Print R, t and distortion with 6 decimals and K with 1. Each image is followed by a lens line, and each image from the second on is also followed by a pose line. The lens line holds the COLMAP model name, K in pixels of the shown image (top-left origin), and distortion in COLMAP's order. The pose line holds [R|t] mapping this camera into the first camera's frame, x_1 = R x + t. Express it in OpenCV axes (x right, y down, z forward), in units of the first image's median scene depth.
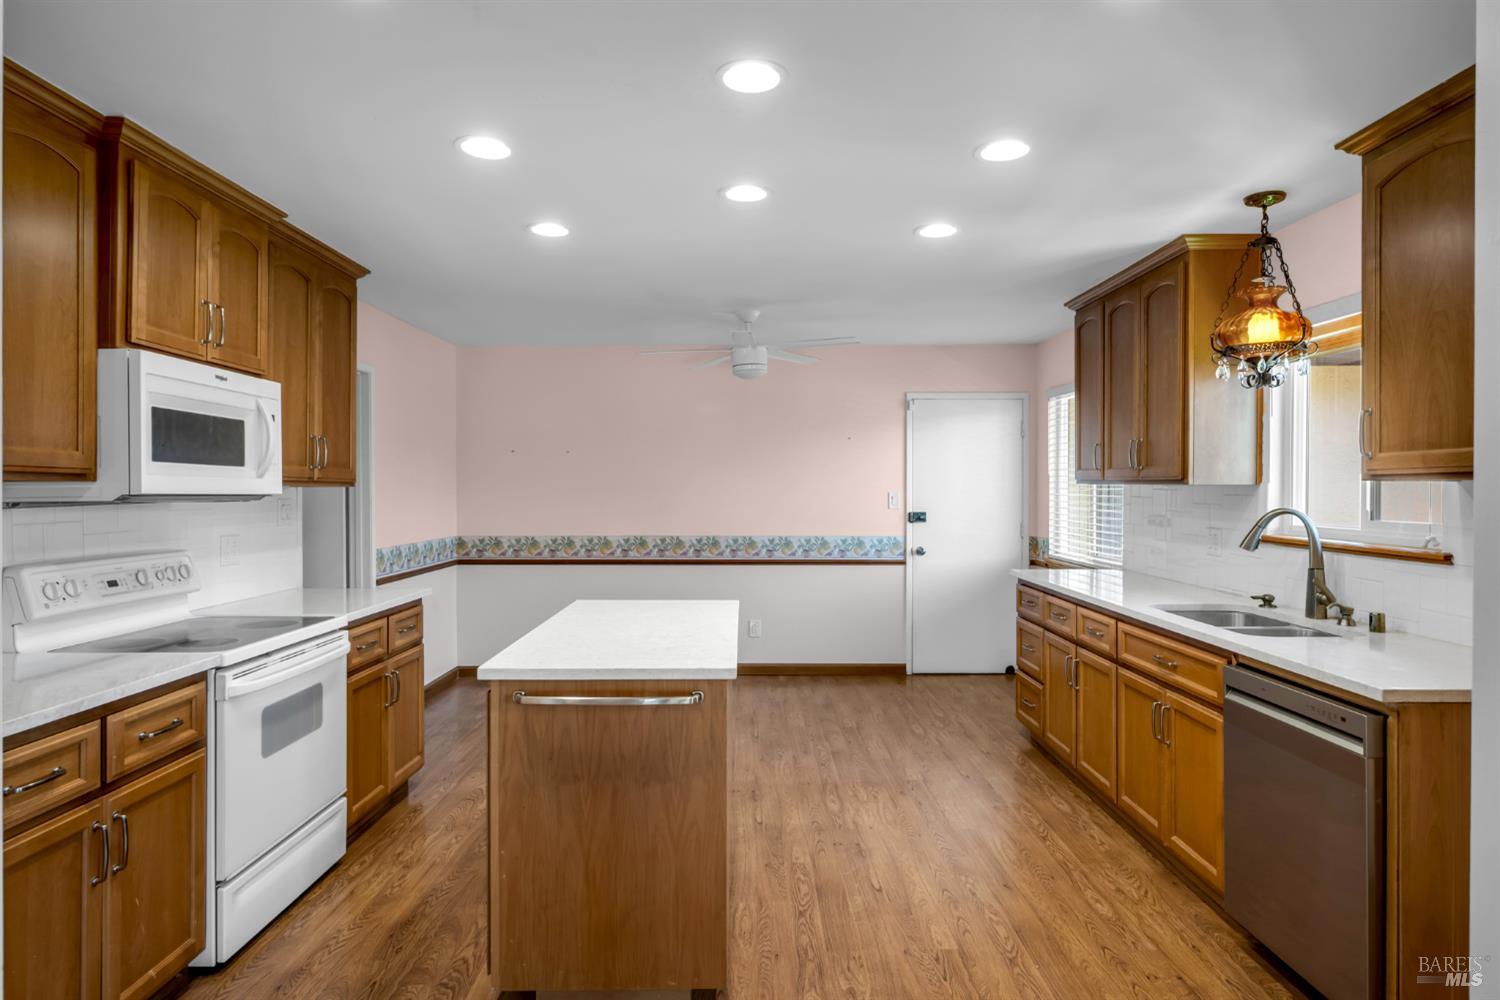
lens RADIAL K [[861.2, 0, 748.5], [0, 861.2, 490.8], [0, 0, 1]] dist [-0.002660, 0.000548]
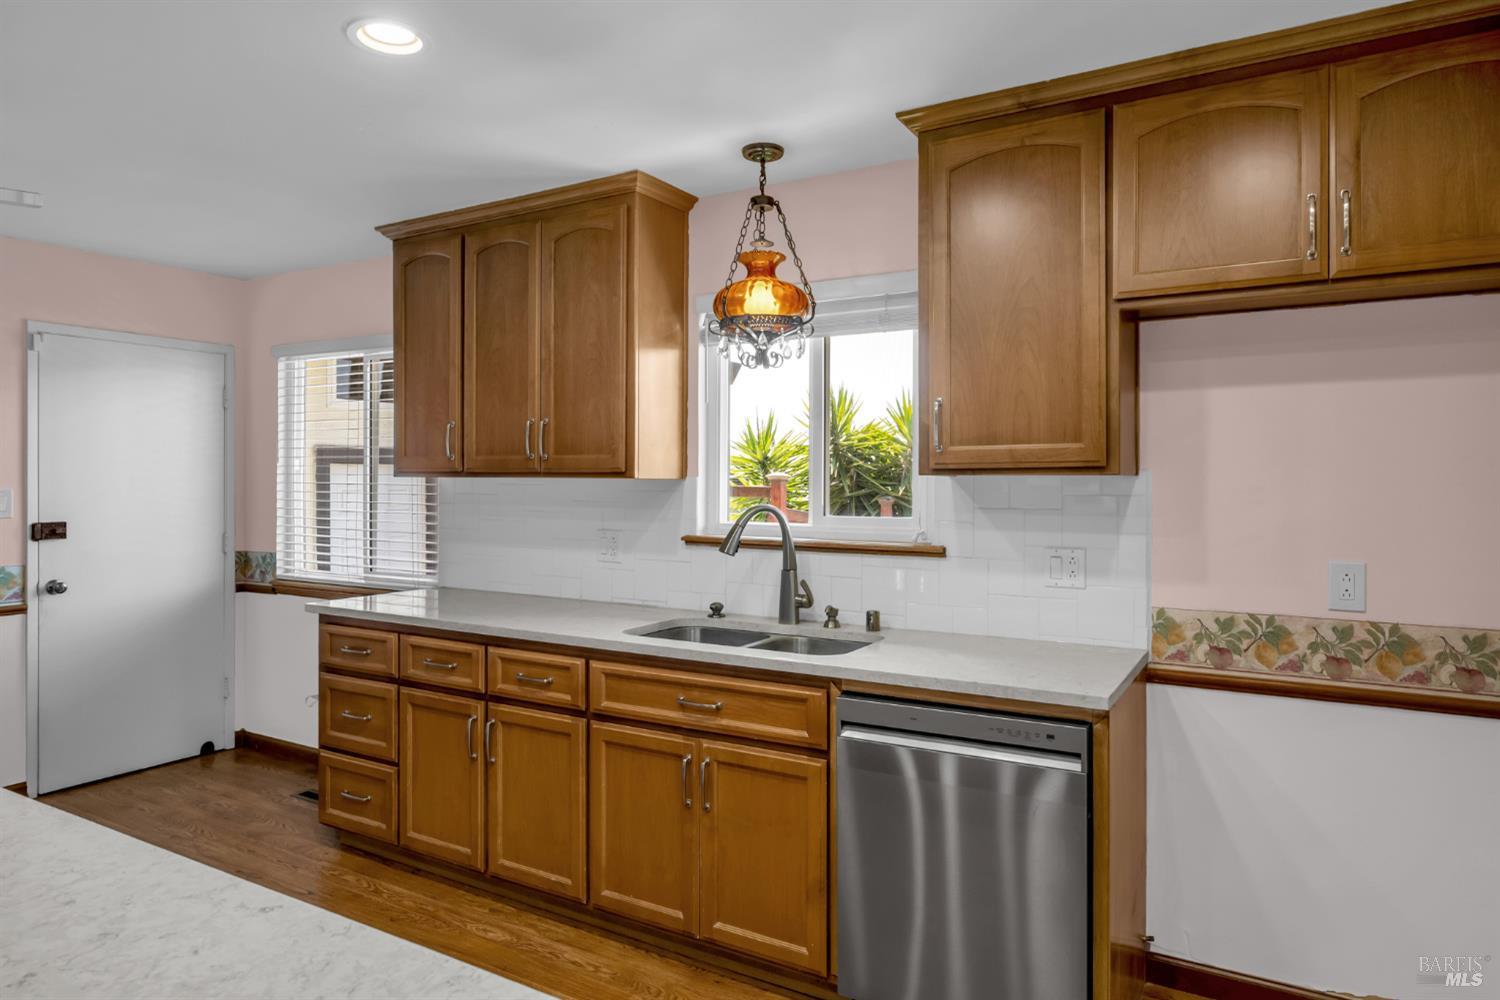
lens RADIAL K [[917.9, 0, 748.7], [0, 917.9, 487.6], [0, 0, 1]] dist [-0.000133, 0.000078]
pose [[0.511465, -0.004020, 0.859295, -0.179407], [0.001700, 0.999992, 0.003667, -0.001668], [-0.859302, -0.000415, 0.511468, 0.453964]]
